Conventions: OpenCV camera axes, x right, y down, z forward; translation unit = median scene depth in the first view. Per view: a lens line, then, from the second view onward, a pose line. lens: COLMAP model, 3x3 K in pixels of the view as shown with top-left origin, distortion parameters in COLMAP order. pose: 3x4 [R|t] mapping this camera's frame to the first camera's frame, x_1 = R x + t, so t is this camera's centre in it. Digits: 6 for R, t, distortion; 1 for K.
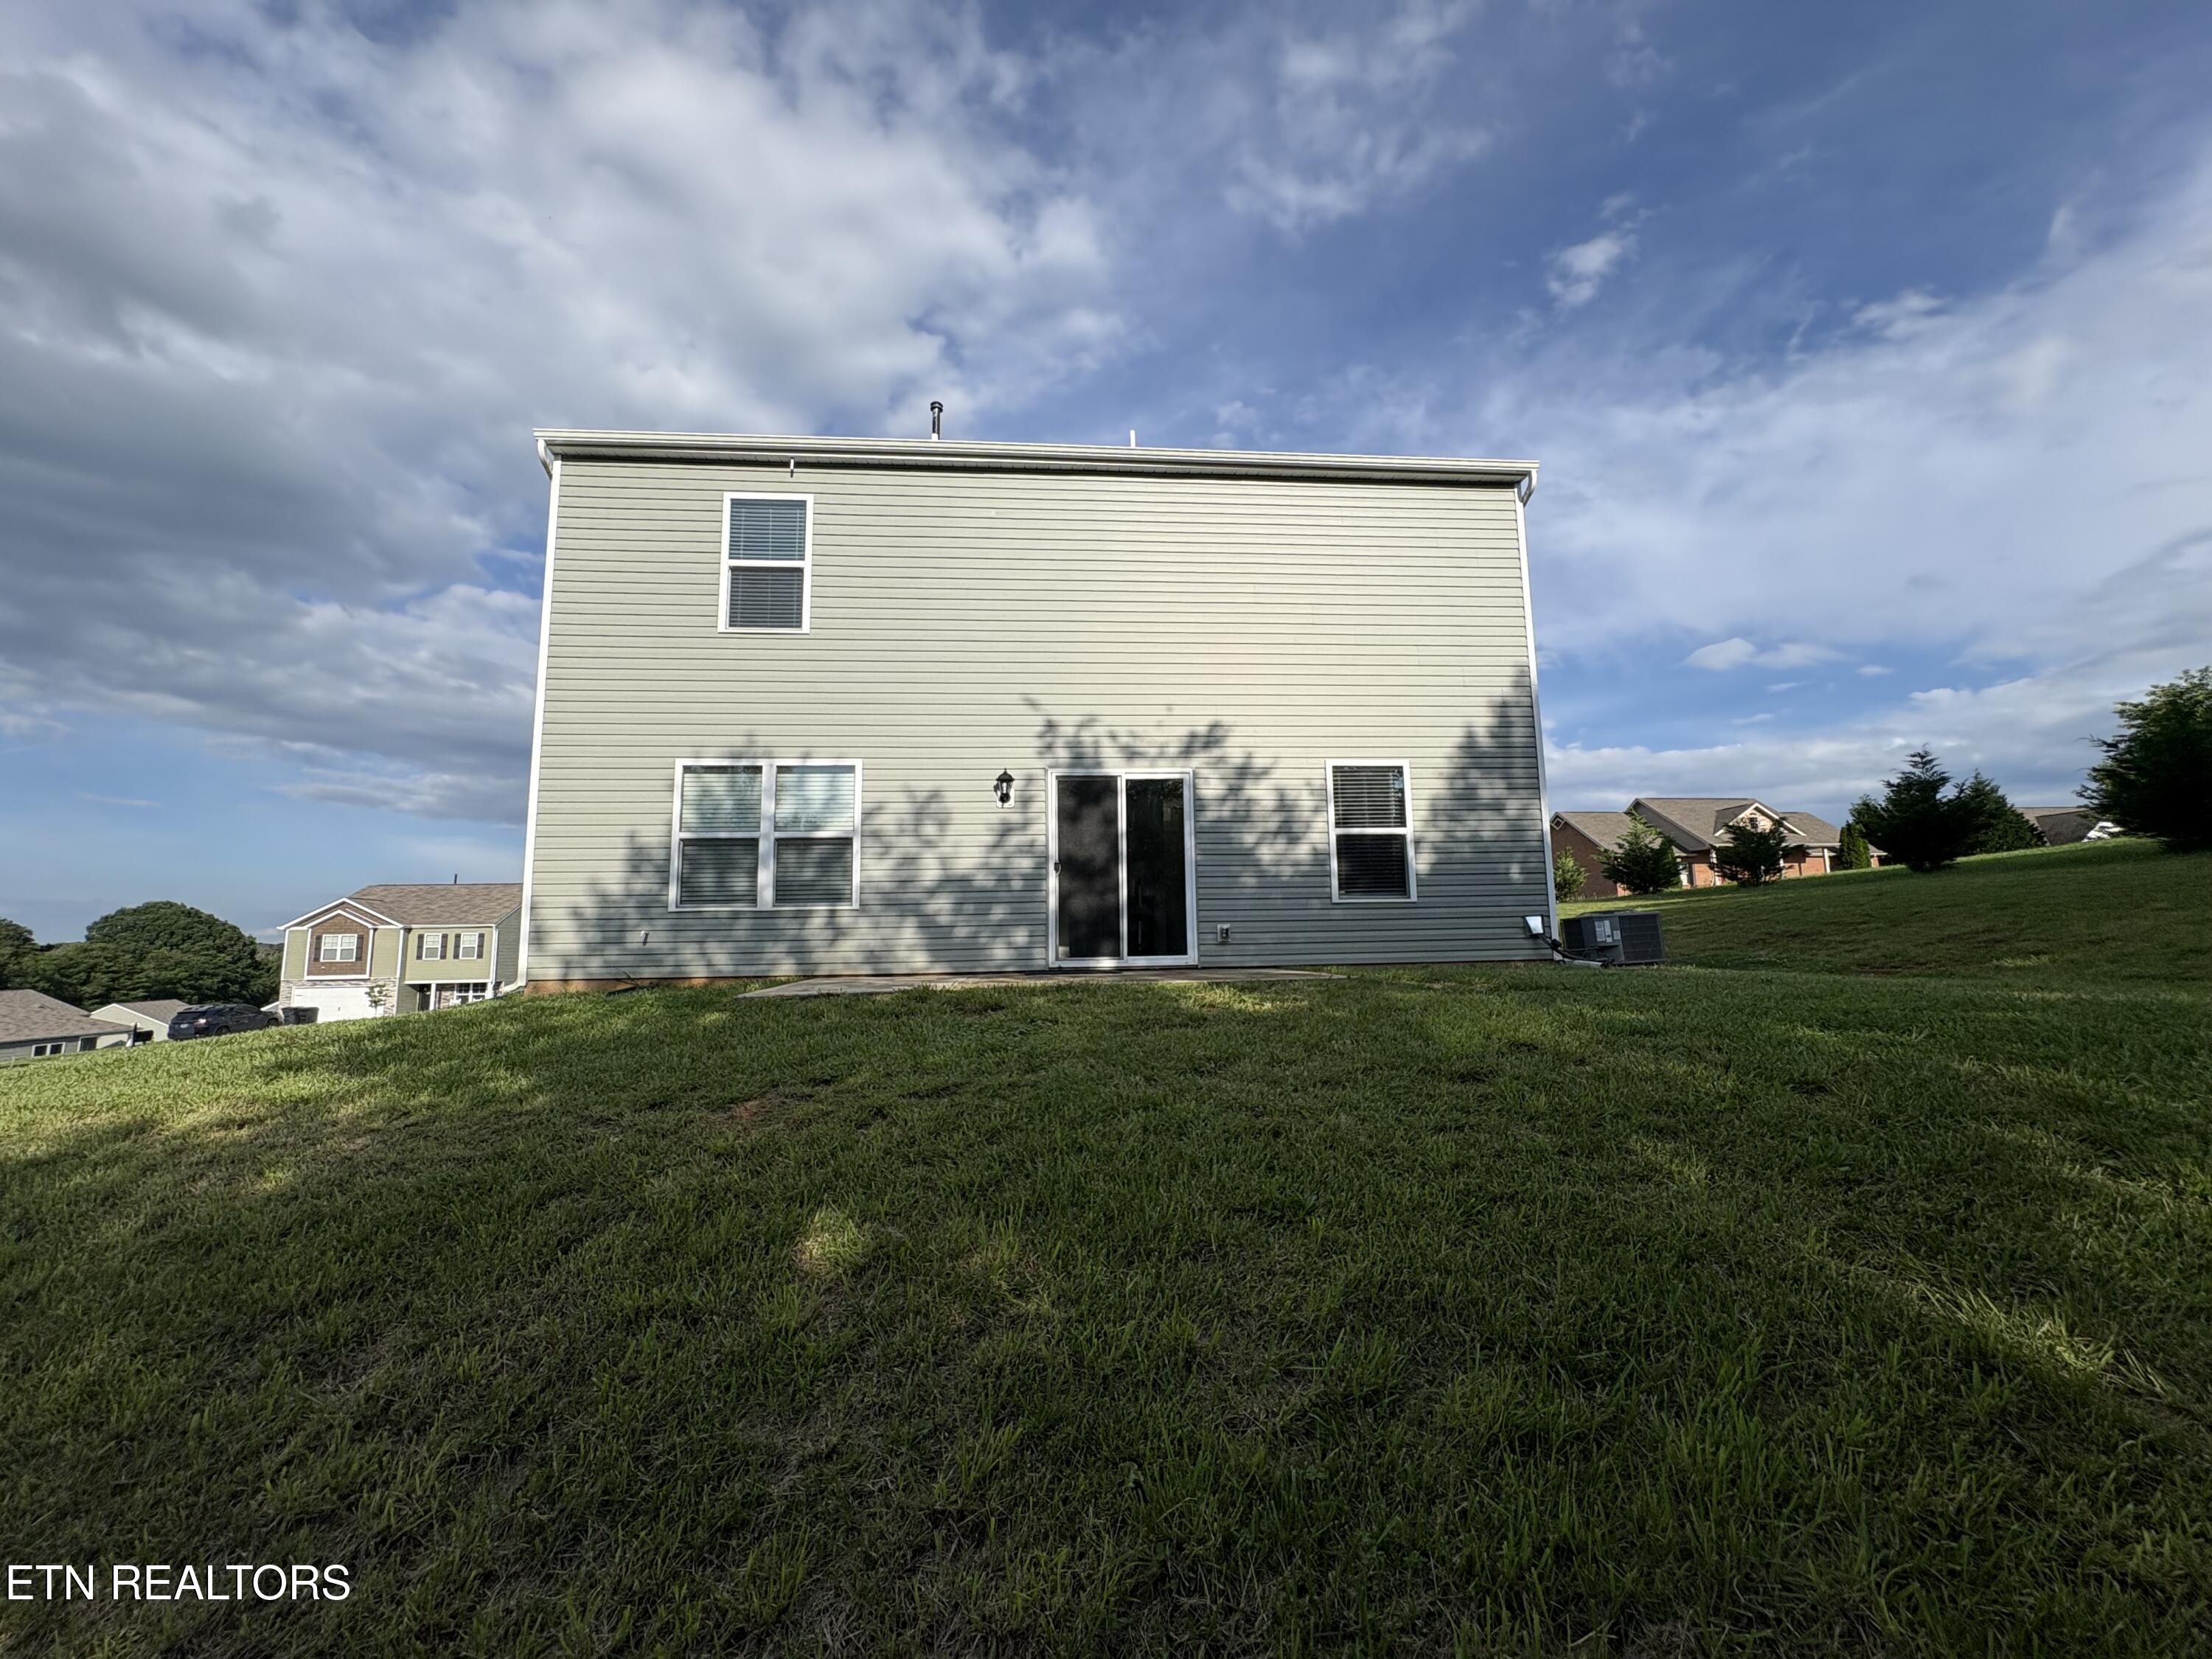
lens RADIAL K [[842.4, 0, 1114.0], [0, 842.4, 826.2], [0, 0, 1]] dist [-0.007920, -0.000244]
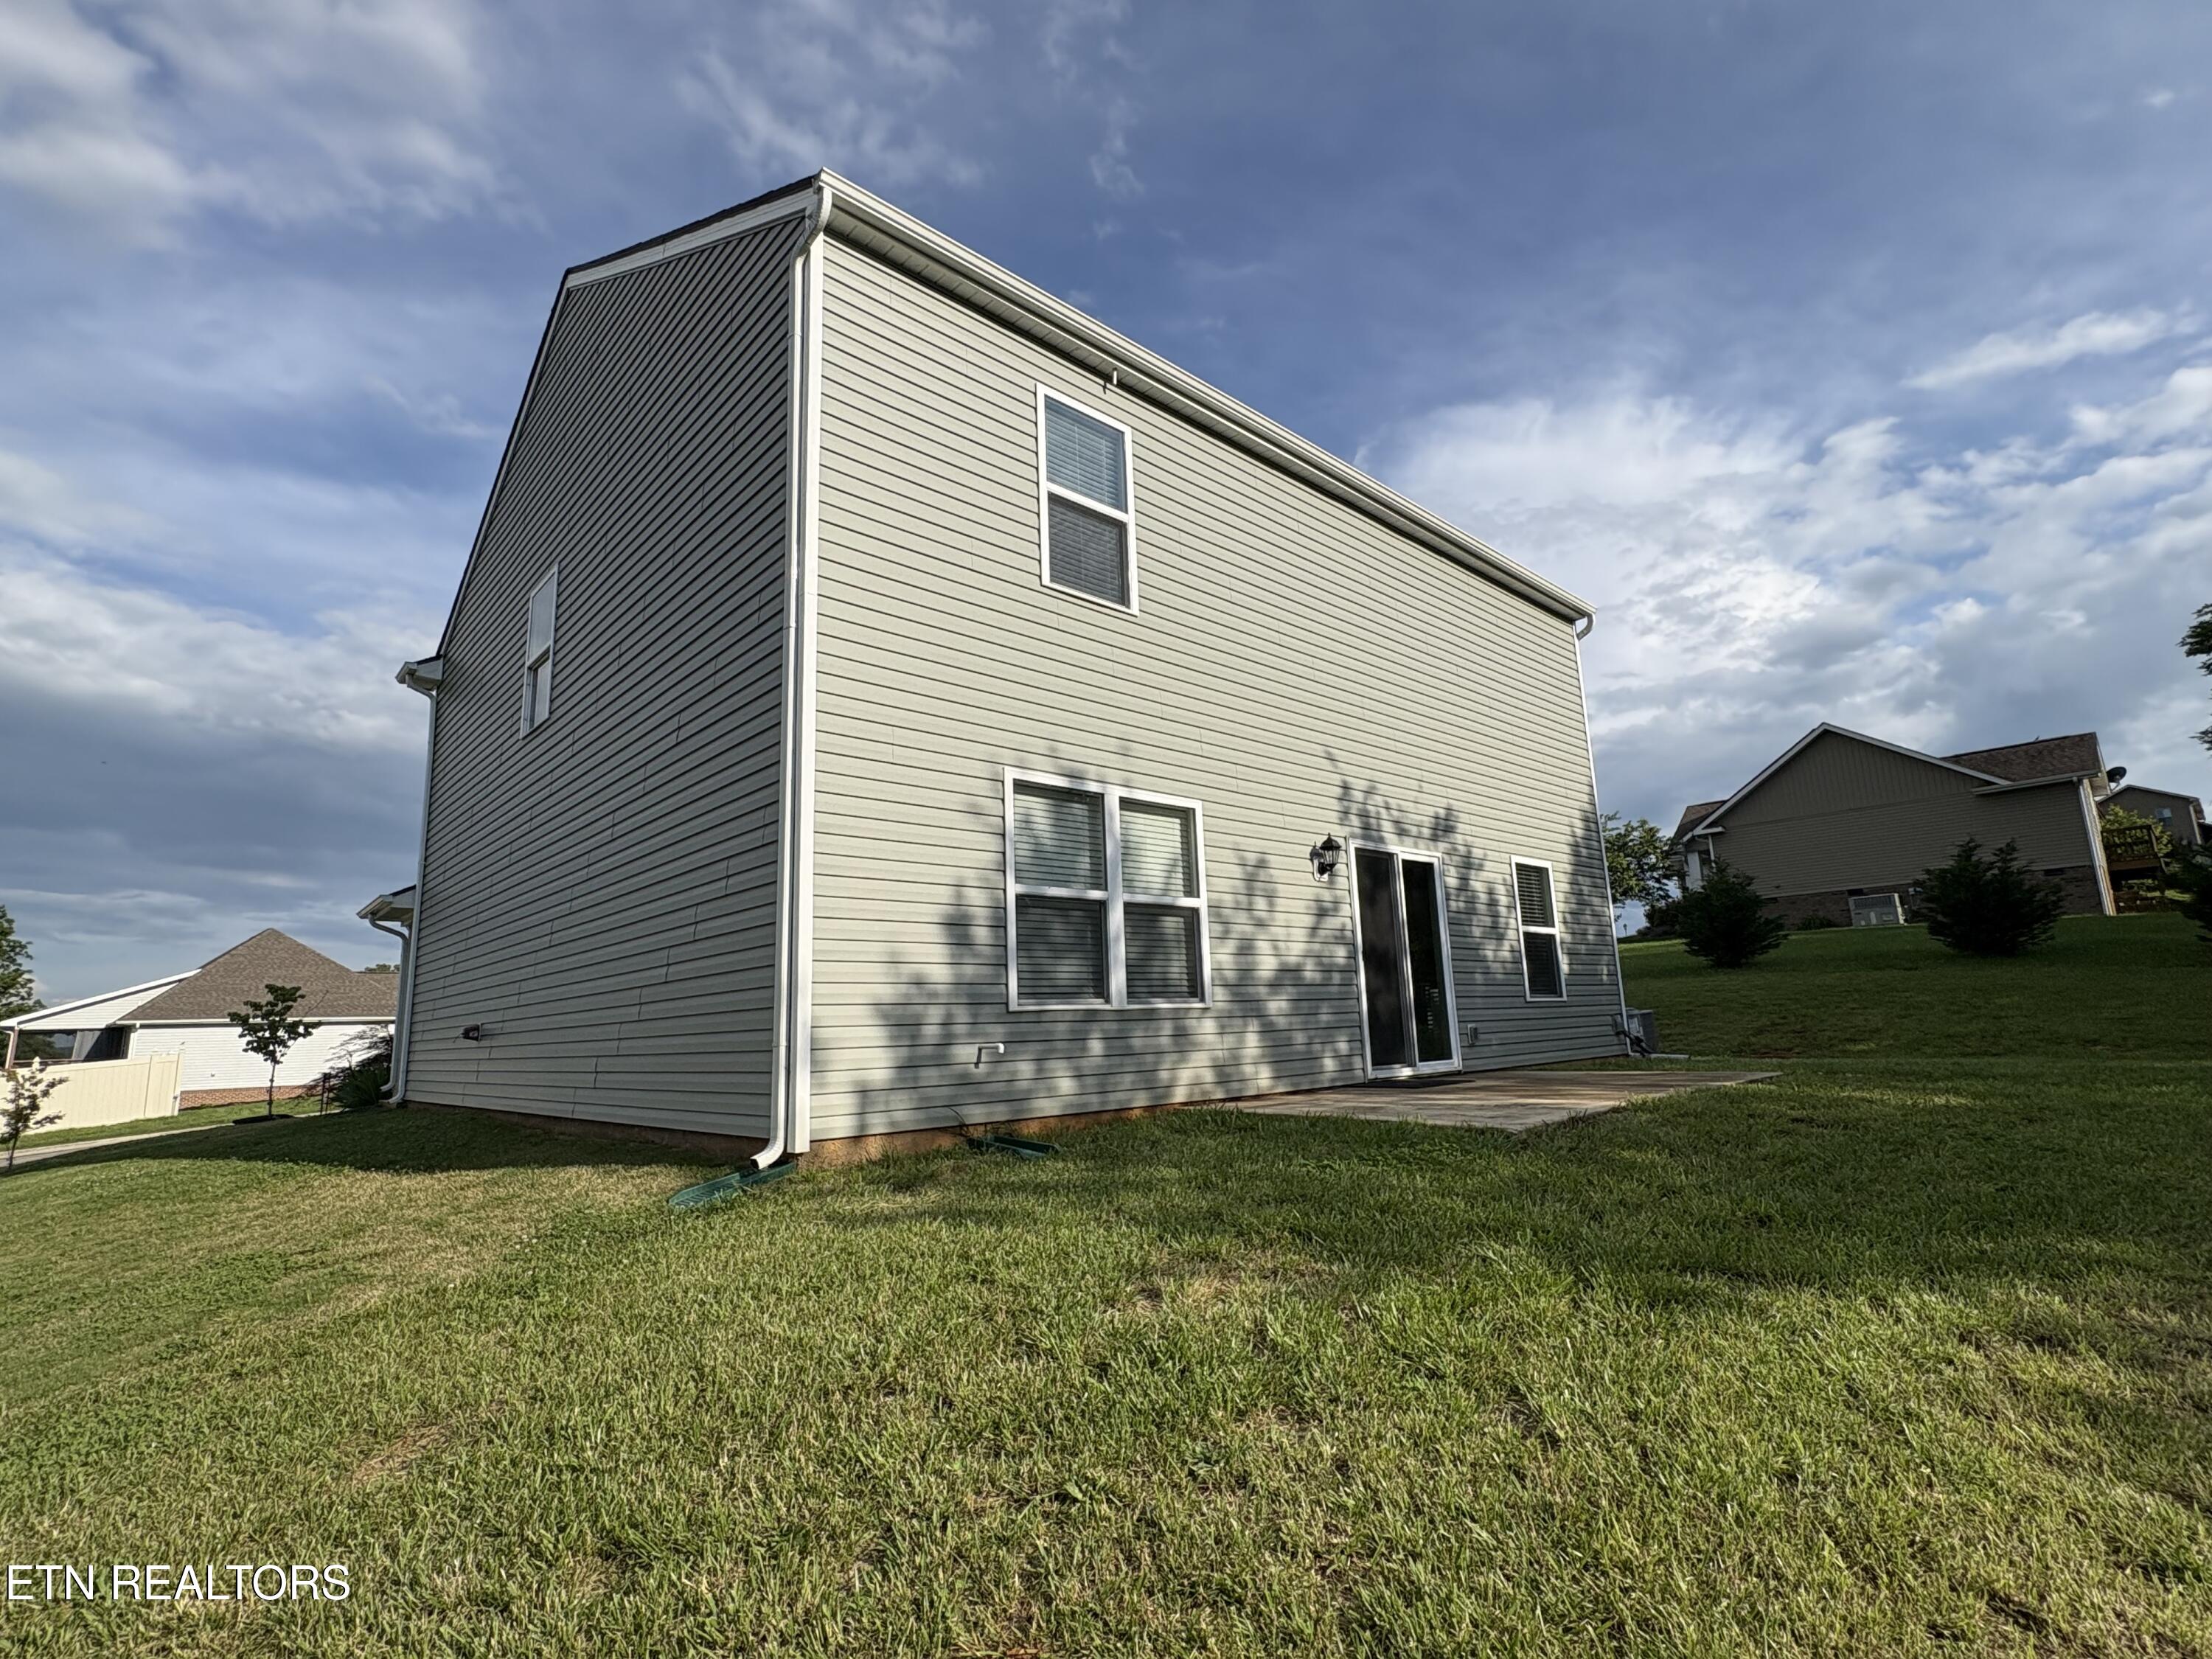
lens RADIAL K [[1076.6, 0, 1113.0], [0, 1076.6, 831.3], [0, 0, 1]] dist [-0.014916, 0.000484]
pose [[0.786856, 0.100732, 0.608860, -0.917092], [-0.048679, 0.993646, -0.101482, 0.043897], [-0.615214, 0.050213, 0.786760, 0.308816]]
